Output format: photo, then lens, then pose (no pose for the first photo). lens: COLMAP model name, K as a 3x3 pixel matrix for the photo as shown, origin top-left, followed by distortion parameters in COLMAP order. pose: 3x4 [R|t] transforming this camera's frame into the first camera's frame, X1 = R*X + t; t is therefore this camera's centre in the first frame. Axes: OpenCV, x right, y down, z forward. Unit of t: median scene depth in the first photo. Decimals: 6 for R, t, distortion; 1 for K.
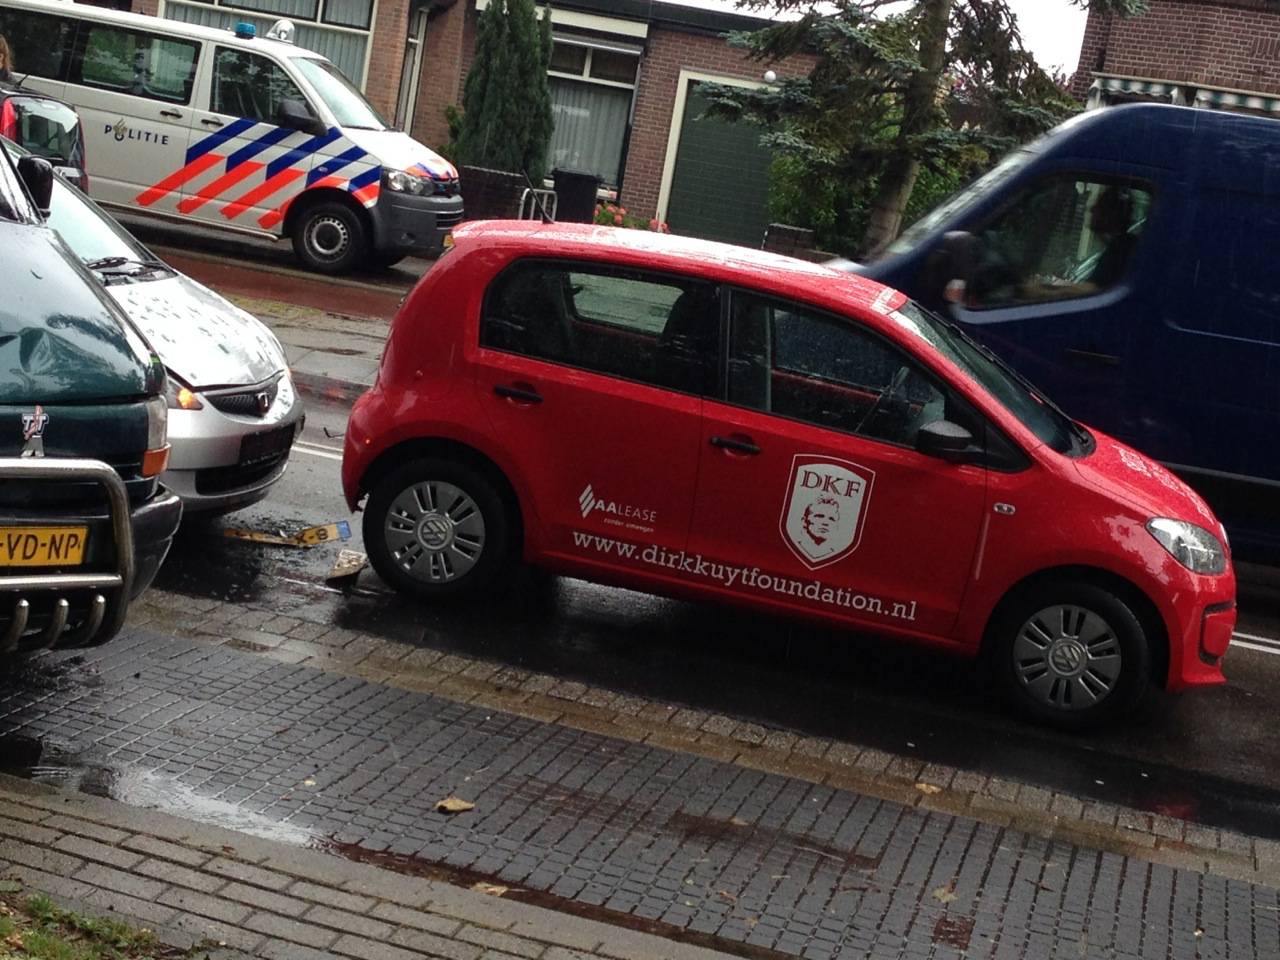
lens RADIAL K [[2335.8, 0, 640.0], [0, 2335.8, 480.0], [0, 0, 1]] dist [0.013864, 0.477843]
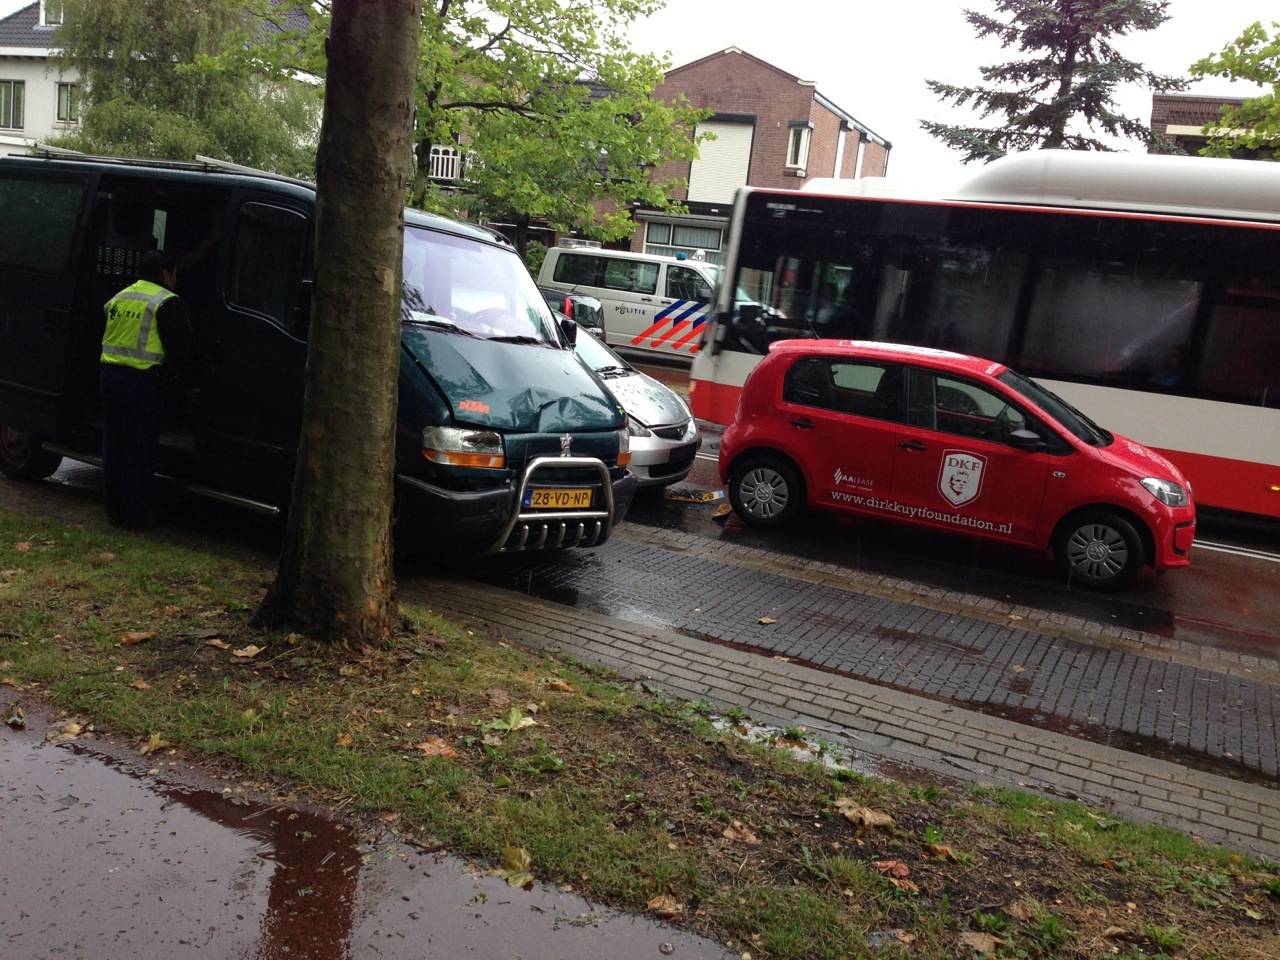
lens RADIAL K [[1203.9, 0, 640.0], [0, 1203.9, 480.0], [0, 0, 1]] dist [0.095826, 0.006837]
pose [[0.974797, -0.022982, -0.221909, 0.042210], [0.021712, 0.999731, -0.008158, 0.017398], [0.222037, 0.003134, 0.975033, -0.053333]]
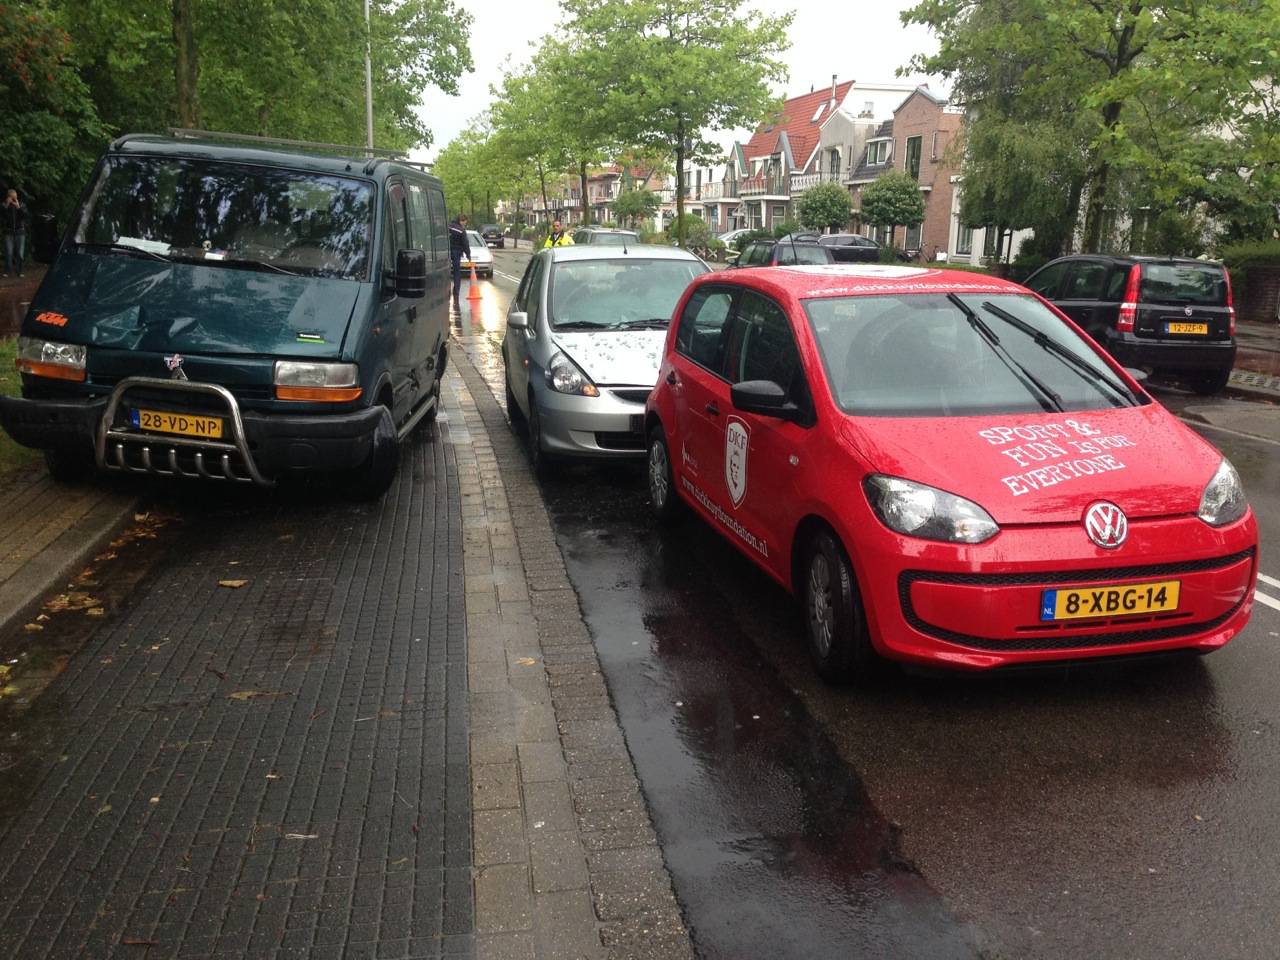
lens RADIAL K [[1203.9, 0, 640.0], [0, 1203.9, 480.0], [0, 0, 1]] dist [0.095826, 0.006837]
pose [[0.386015, 0.034746, -0.921838, 0.687737], [-0.099078, 0.995072, -0.003982, 0.032855], [0.917156, 0.092871, 0.387555, 0.759555]]
